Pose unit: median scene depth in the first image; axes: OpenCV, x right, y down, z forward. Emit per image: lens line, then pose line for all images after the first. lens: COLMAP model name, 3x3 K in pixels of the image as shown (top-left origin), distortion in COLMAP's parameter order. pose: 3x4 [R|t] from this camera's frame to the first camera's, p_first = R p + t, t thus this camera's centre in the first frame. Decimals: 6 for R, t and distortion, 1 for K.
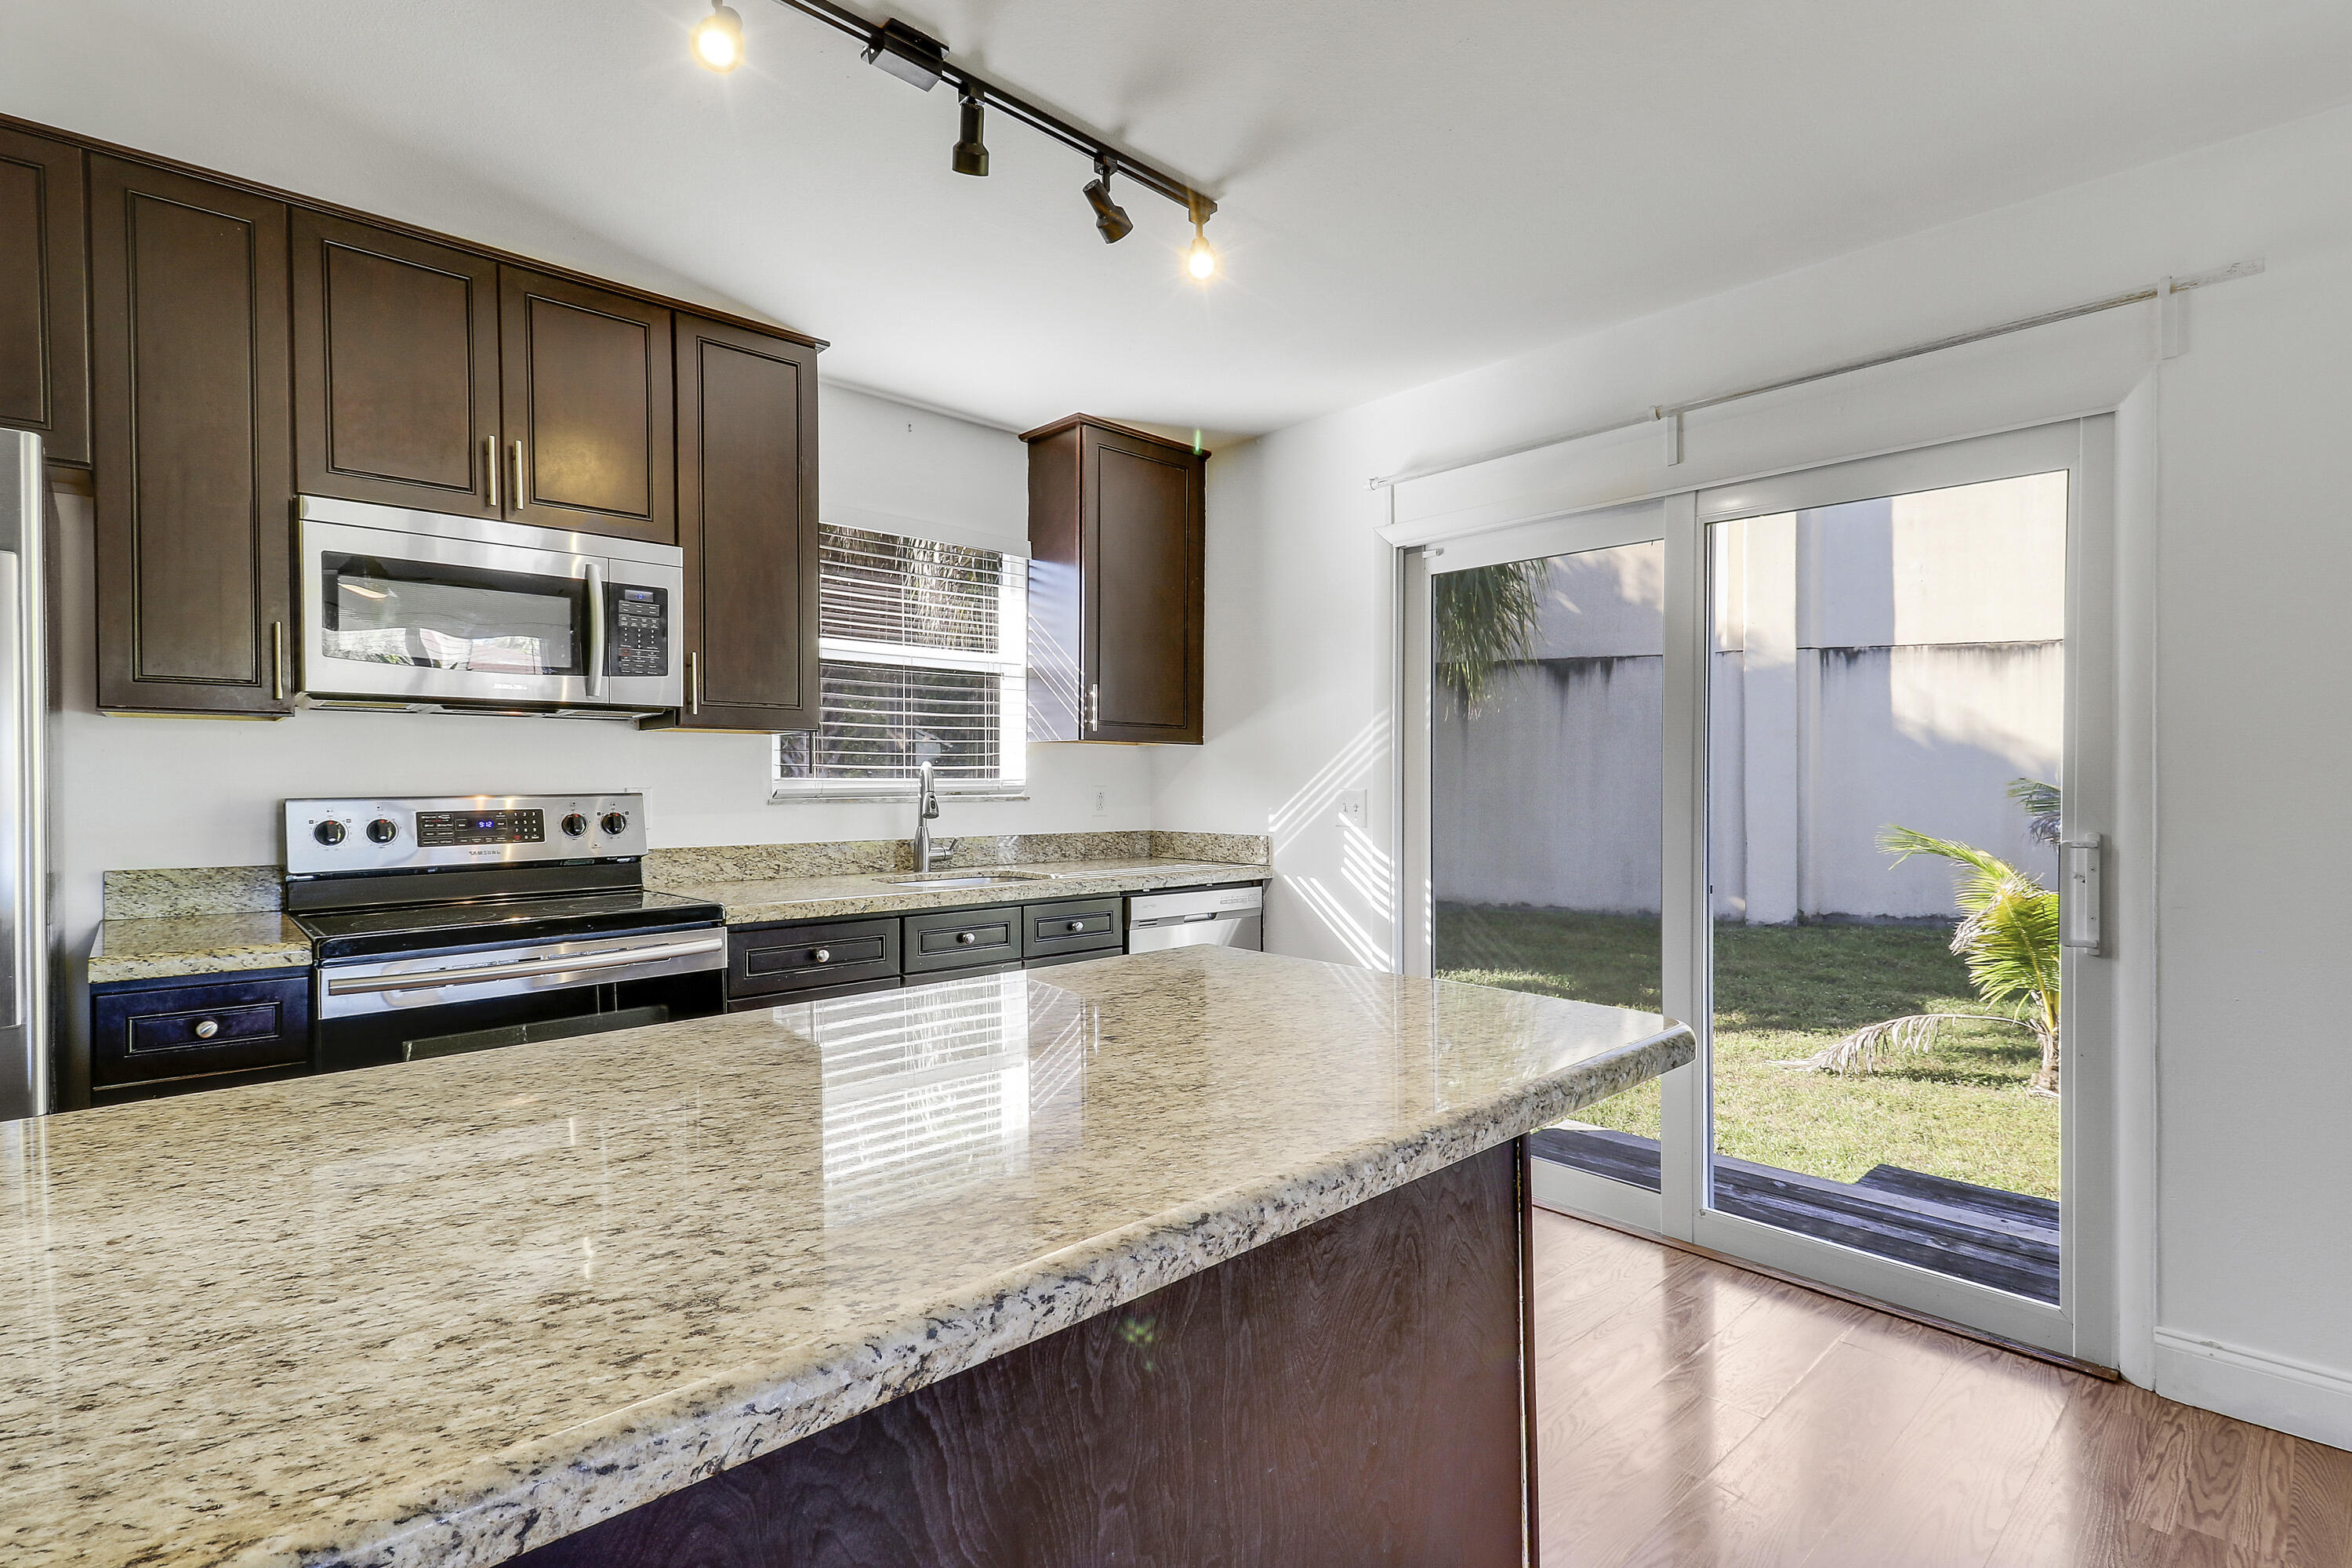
lens RADIAL K [[1101.9, 0, 1194.6], [0, 1101.9, 776.8], [0, 0, 1]] dist [-0.002307, -0.003748]
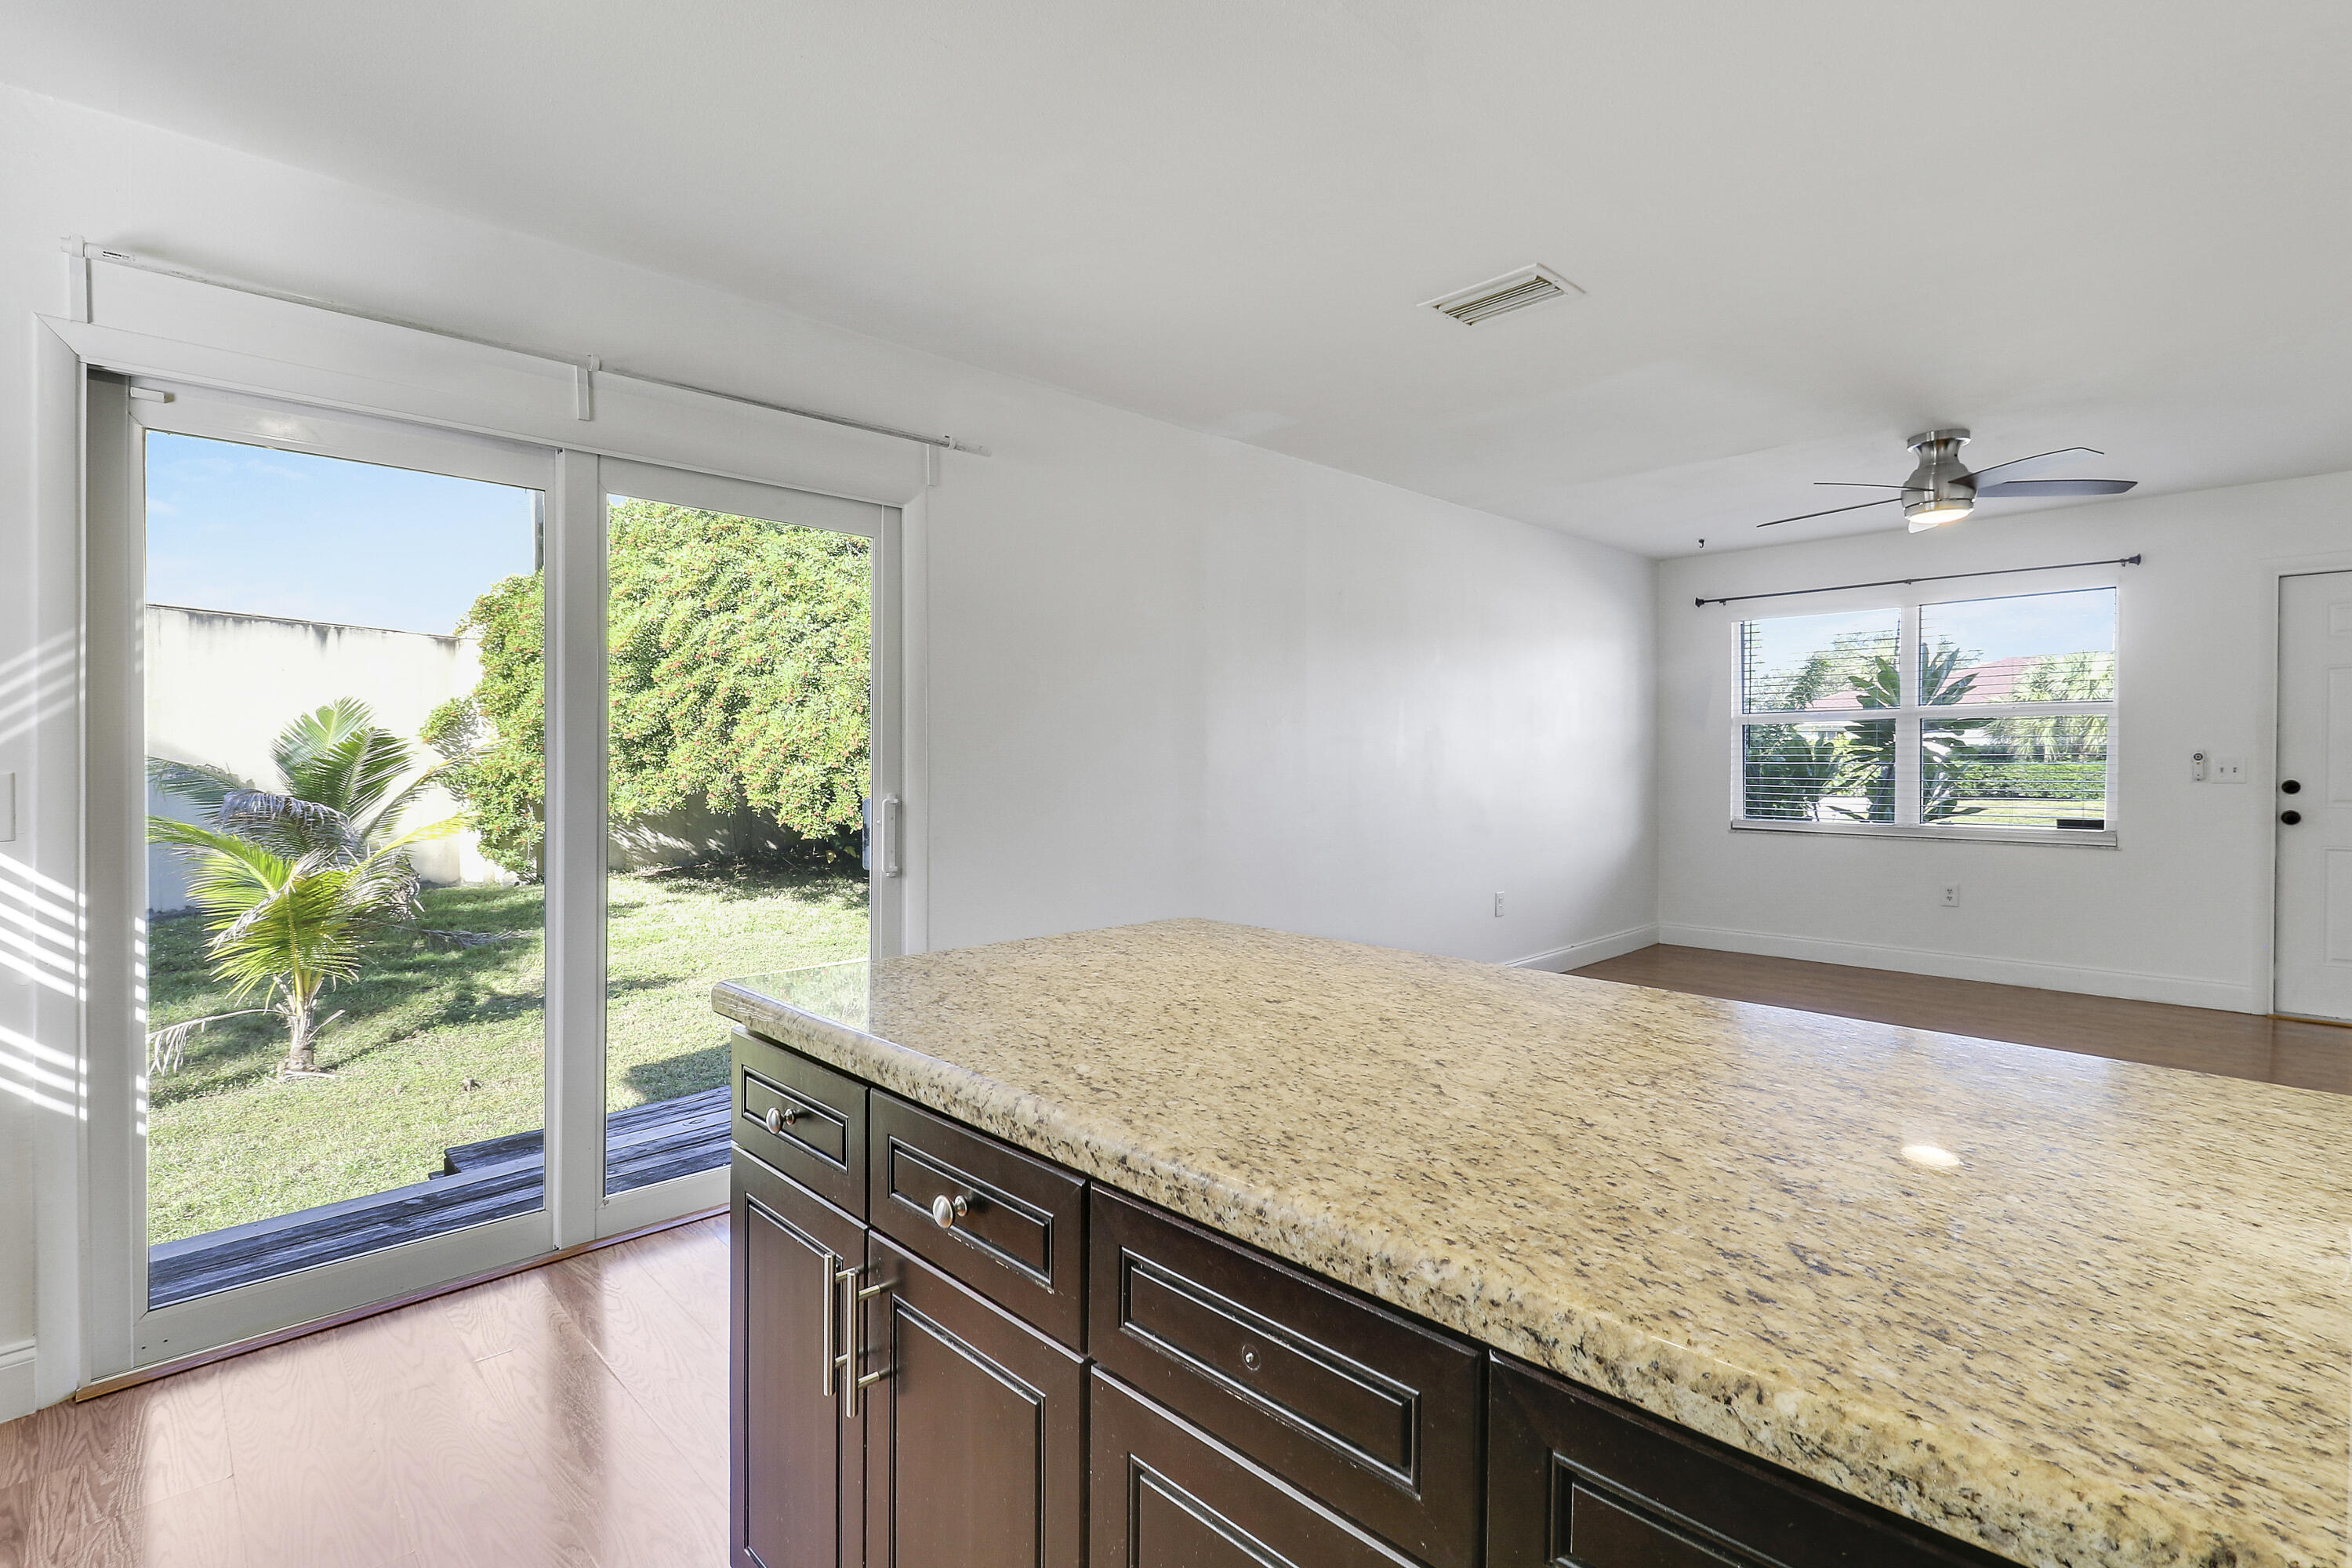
lens RADIAL K [[1101.9, 0, 1177.0], [0, 1101.9, 772.1], [0, 0, 1]] dist [-0.002307, -0.003748]
pose [[-0.015020, -0.011088, 0.999826, -0.596292], [-0.002179, 0.999937, 0.011056, 0.004114], [-0.999885, -0.002012, -0.015043, 0.588658]]
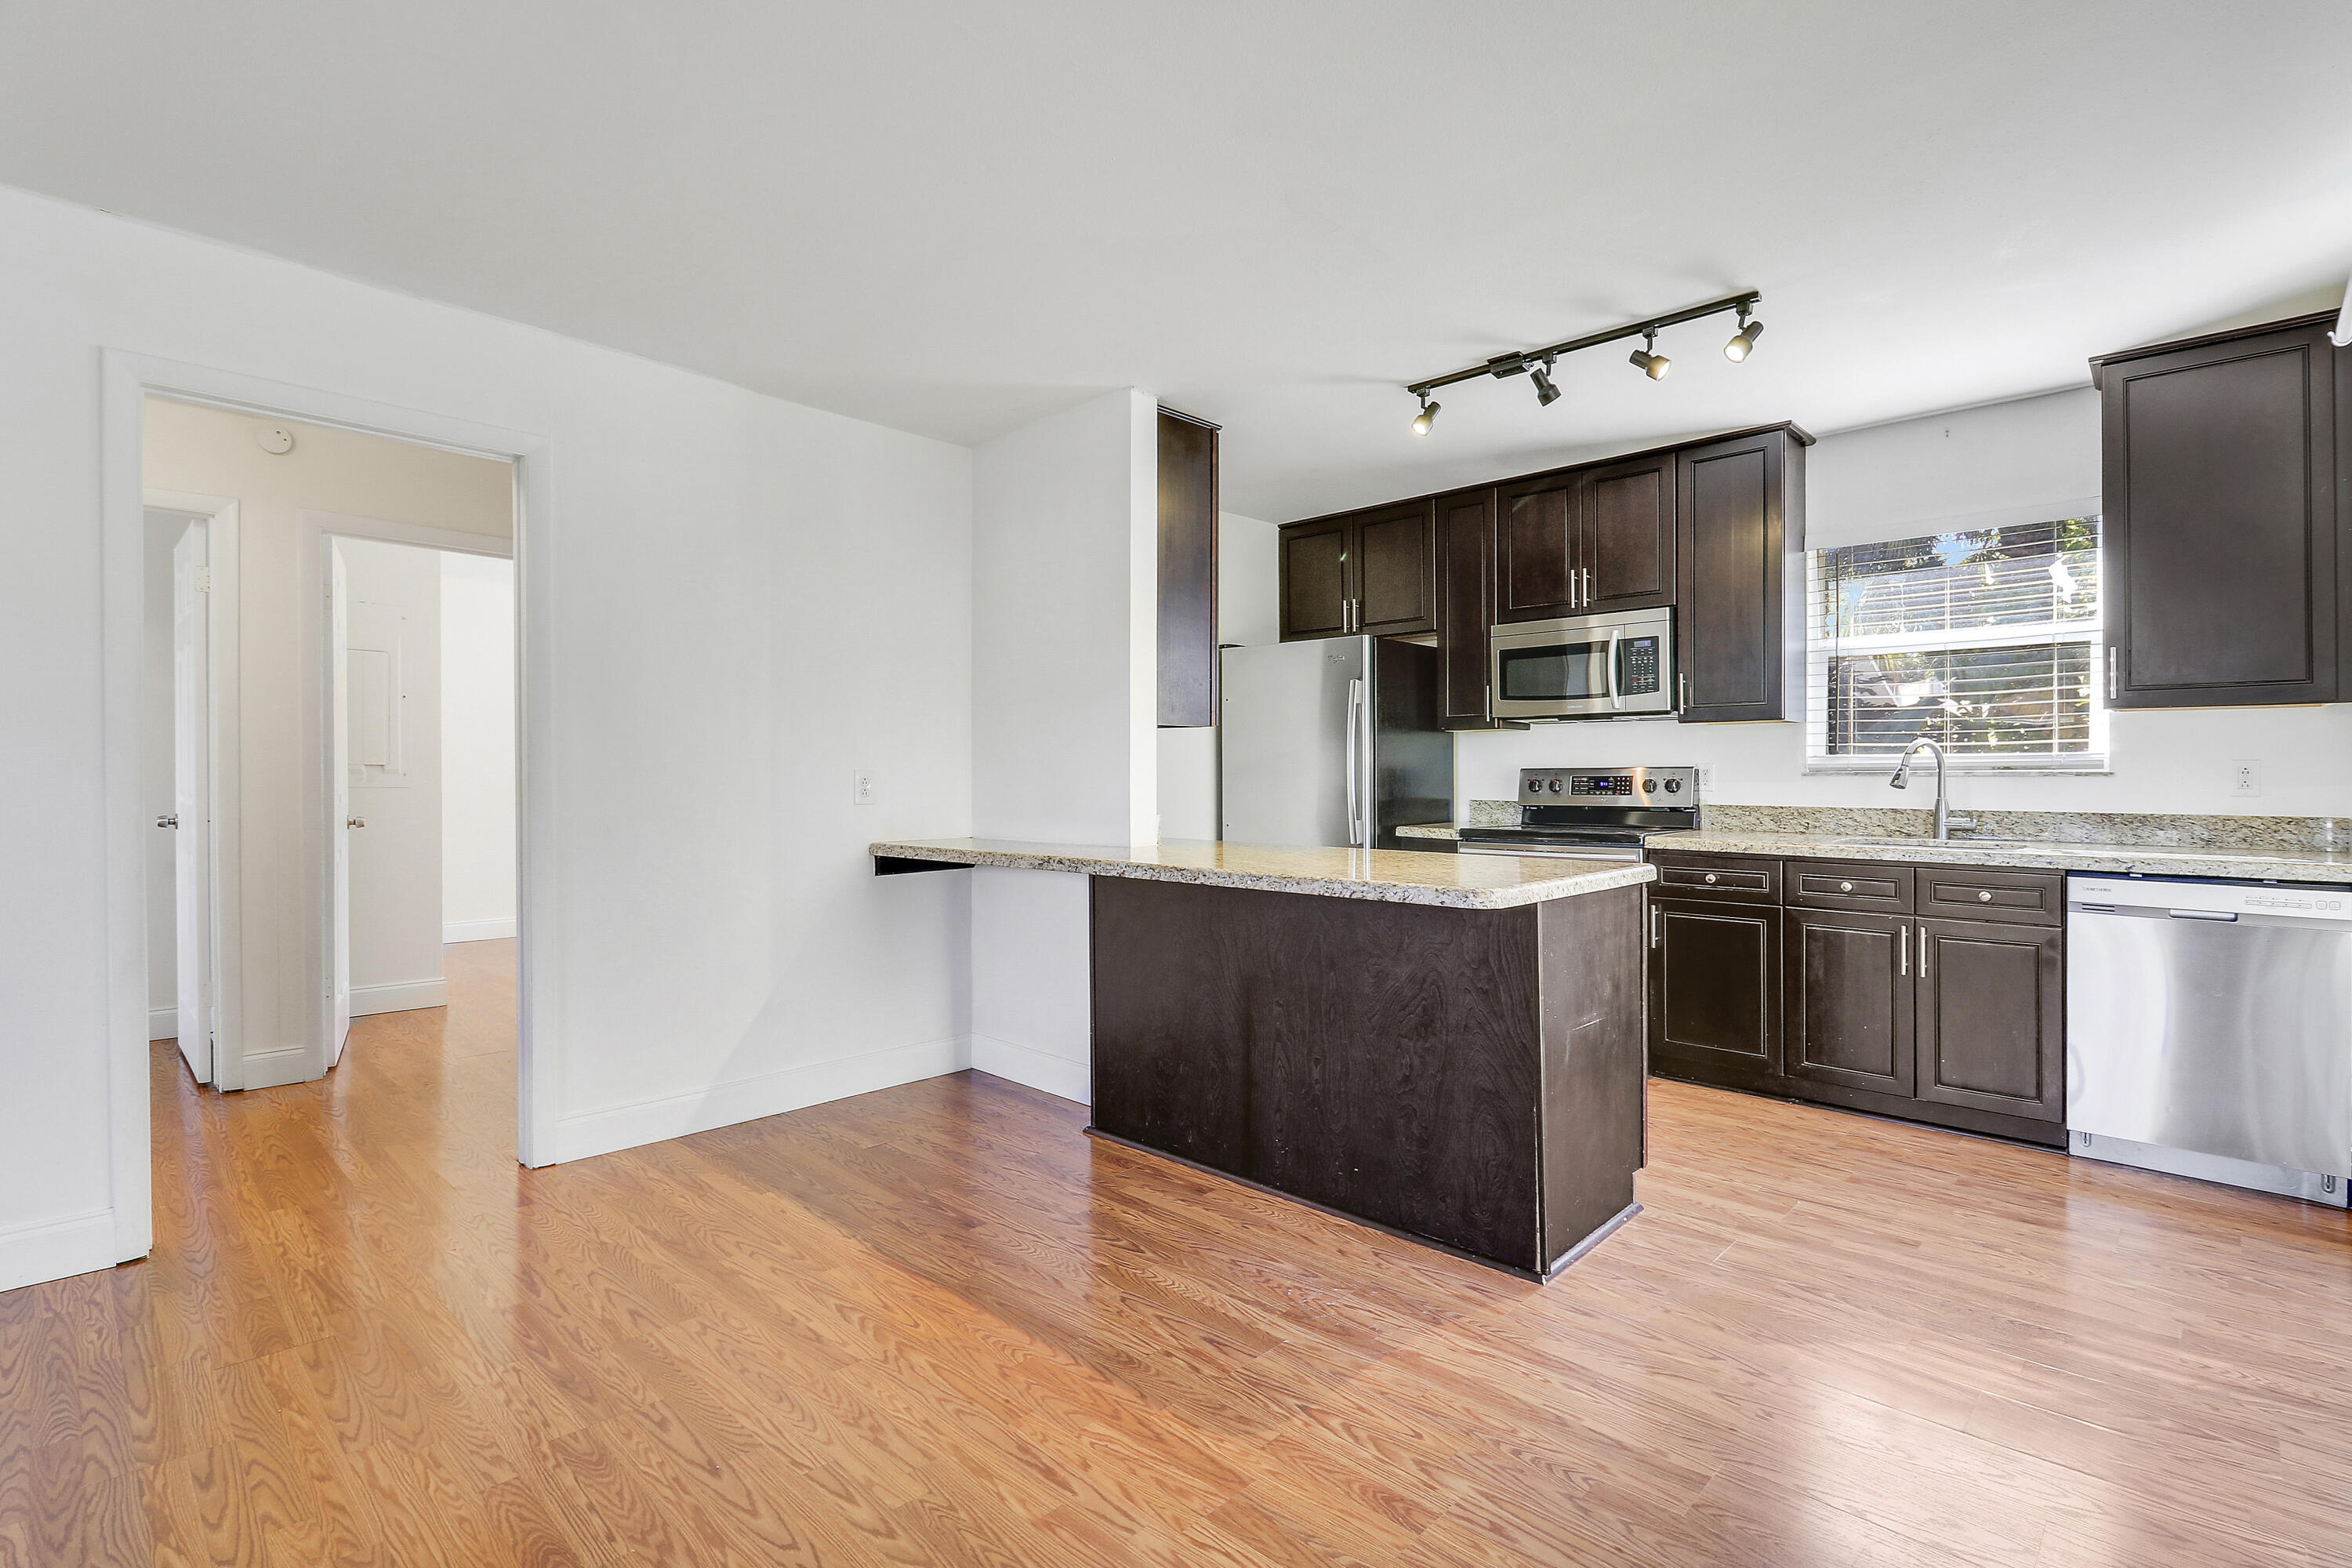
lens RADIAL K [[1101.9, 0, 1181.4], [0, 1101.9, 762.3], [0, 0, 1]] dist [-0.002307, -0.003748]
pose [[0.053179, -0.010145, -0.998533, 1.165818], [0.002070, 0.999947, -0.010049, 0.027286], [0.998583, -0.001533, 0.053197, 0.257724]]
